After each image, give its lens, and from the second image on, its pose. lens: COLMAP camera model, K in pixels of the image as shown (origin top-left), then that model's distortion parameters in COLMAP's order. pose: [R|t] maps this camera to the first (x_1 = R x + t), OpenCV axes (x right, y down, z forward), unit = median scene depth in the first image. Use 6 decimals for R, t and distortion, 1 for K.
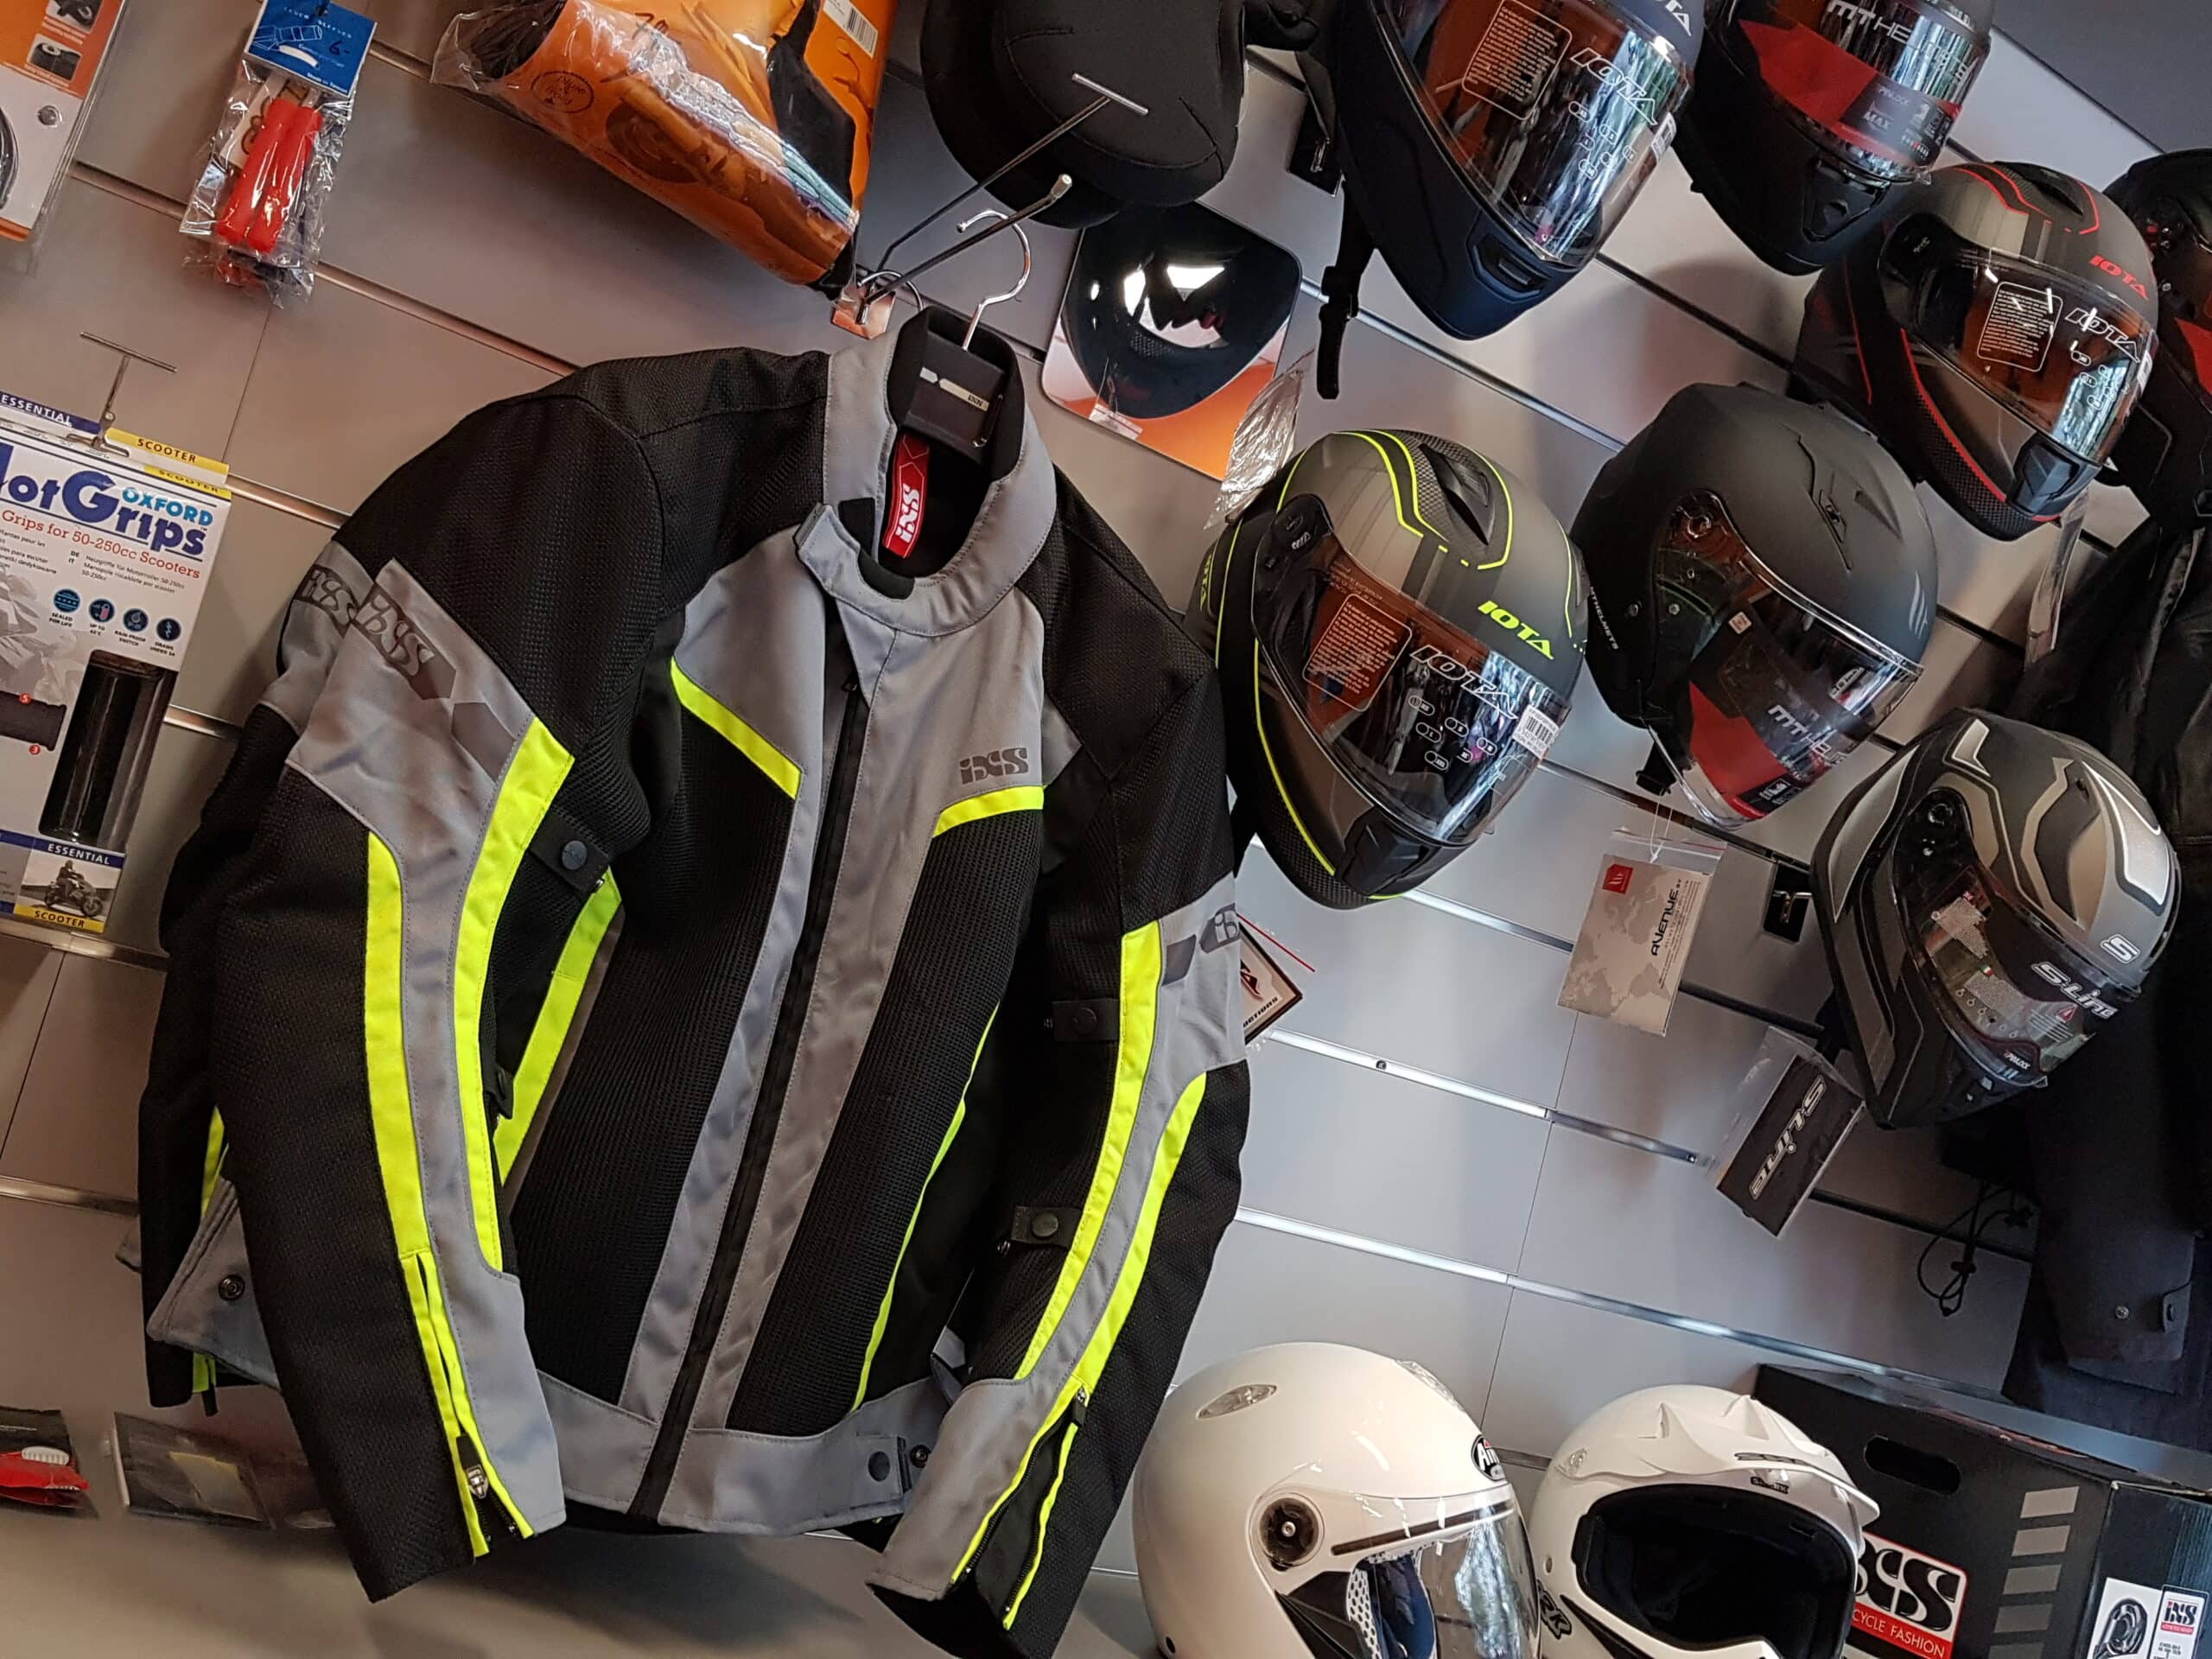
lens RADIAL K [[2127.5, 0, 1106.0], [0, 2127.5, 829.5], [0, 0, 1]] dist [0.072726, -0.145305]
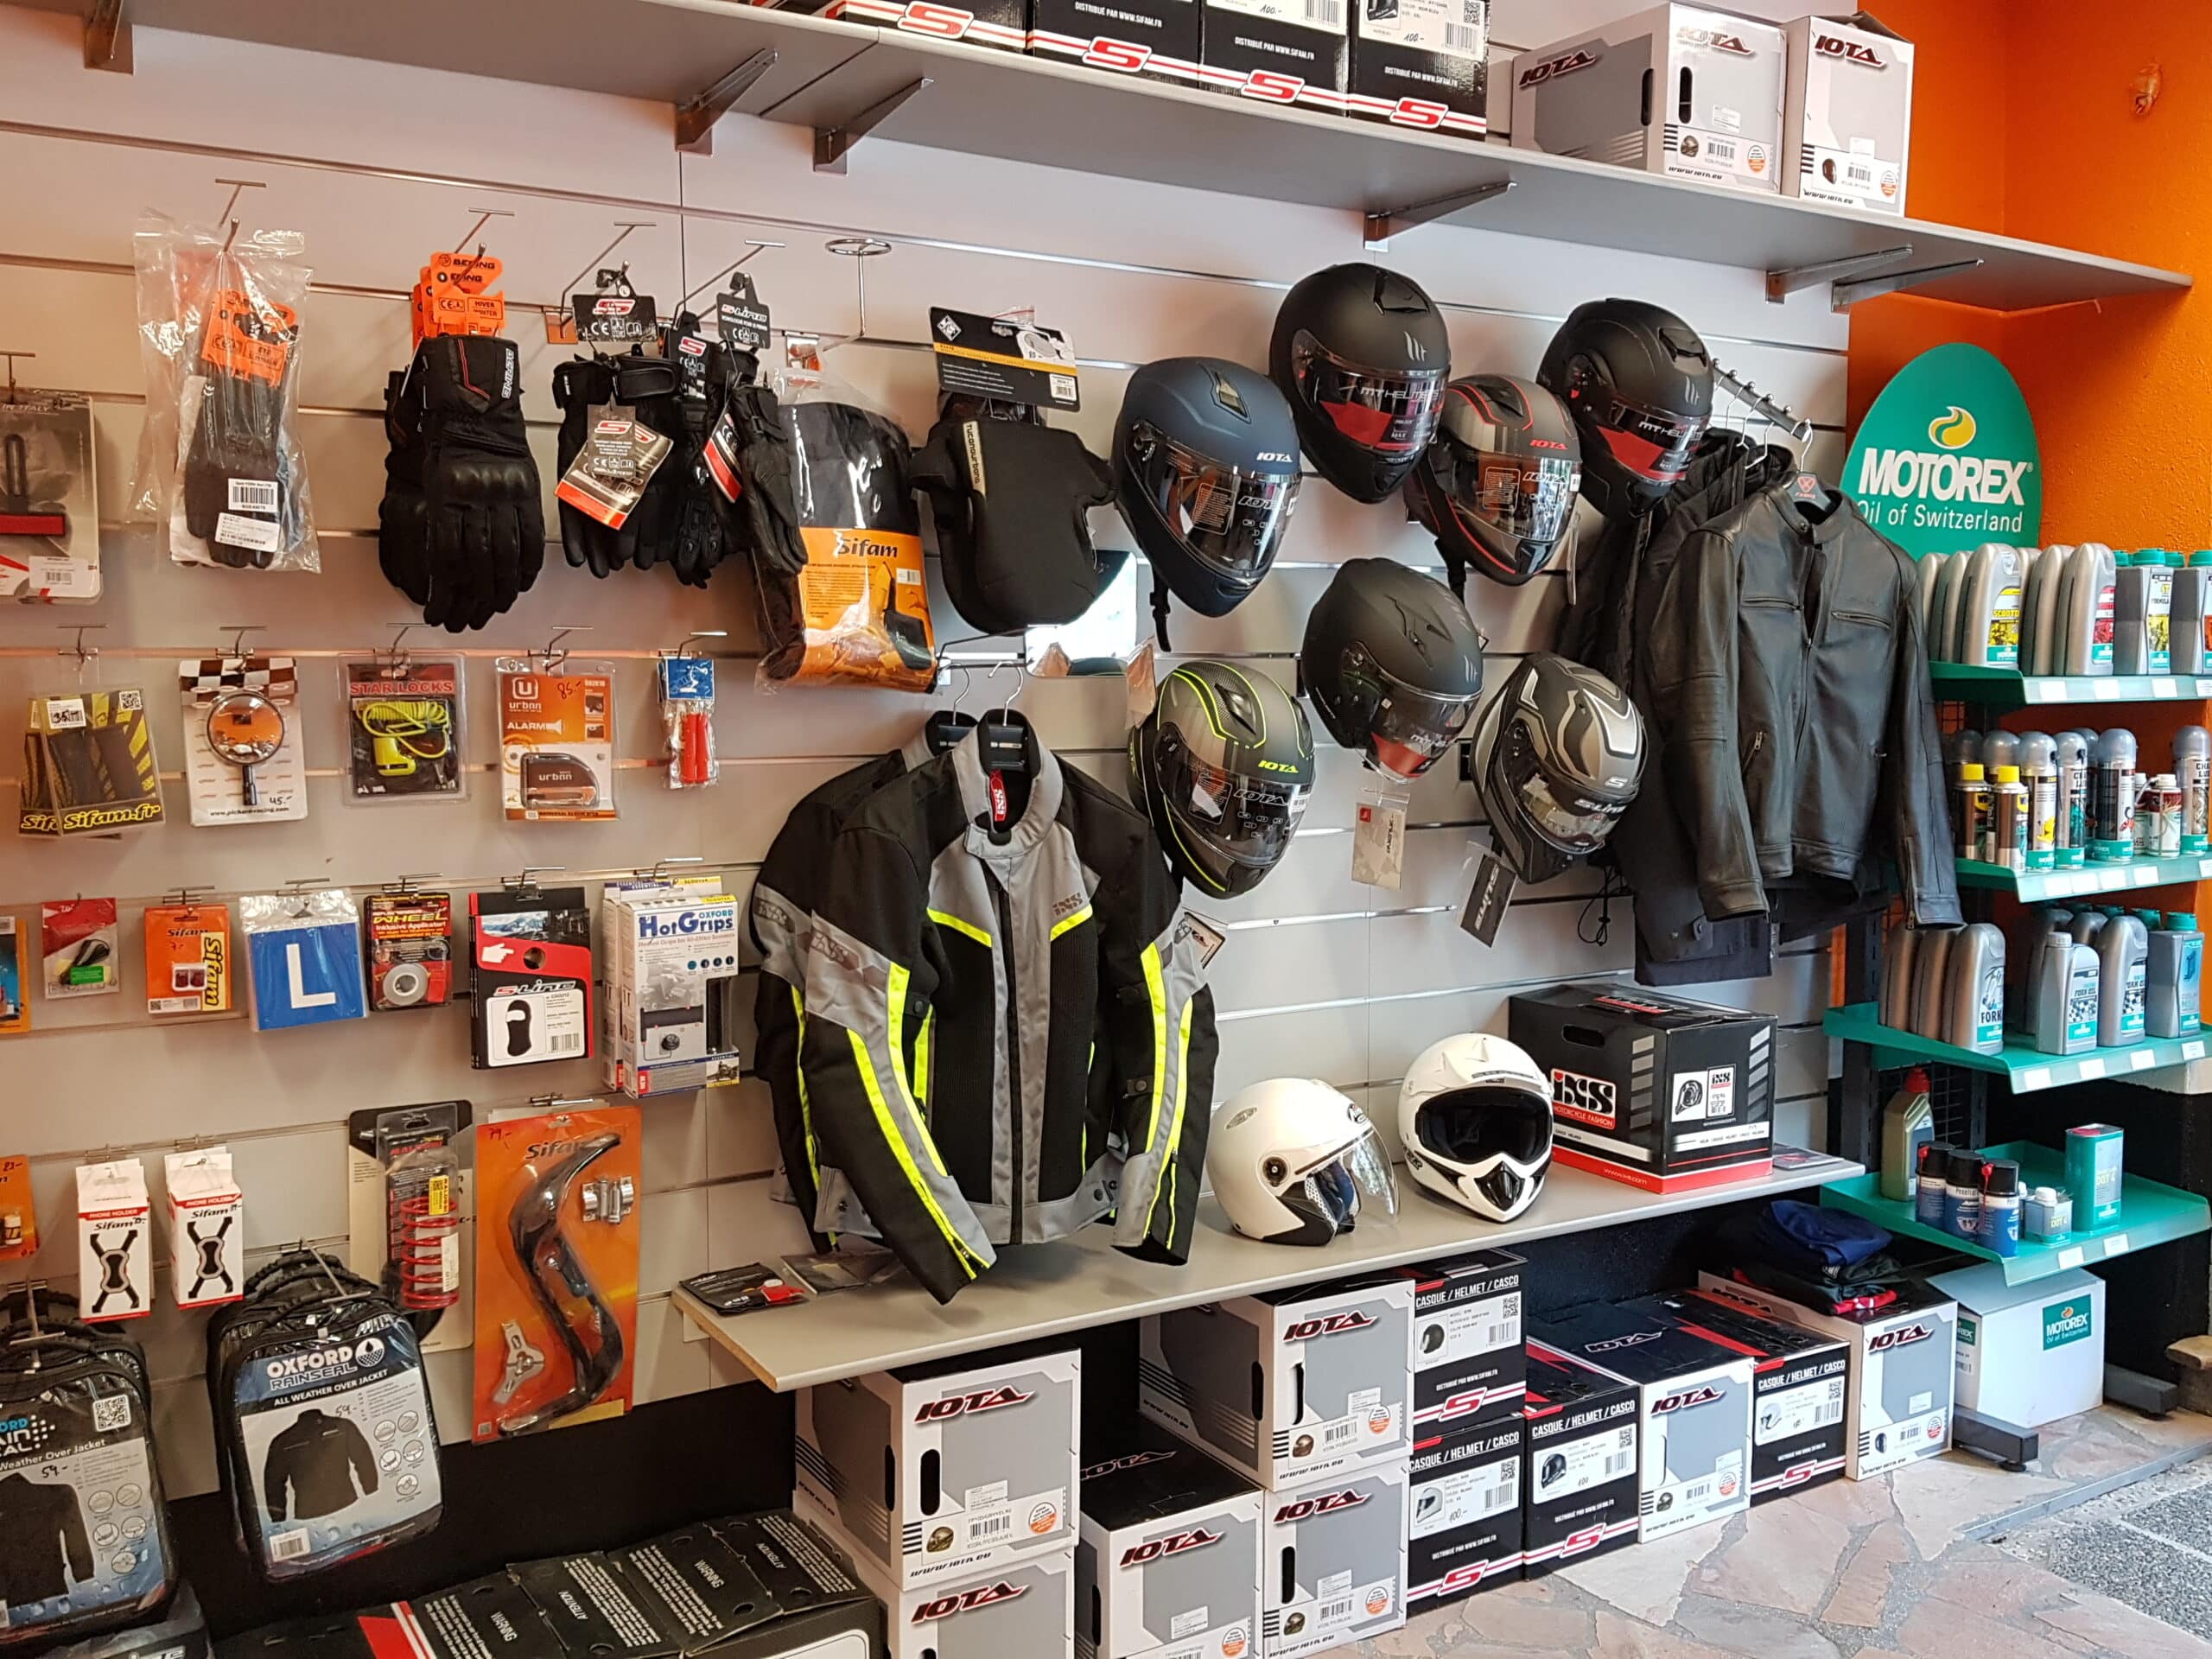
lens RADIAL K [[1991.7, 0, 1106.0], [0, 1991.7, 829.5], [0, 0, 1]] dist [0.116028, -0.226504]
pose [[0.966245, -0.256914, -0.019130, 0.047321], [0.255449, 0.945808, 0.200480, -0.513950], [-0.033413, -0.198600, 0.979511, -1.061023]]
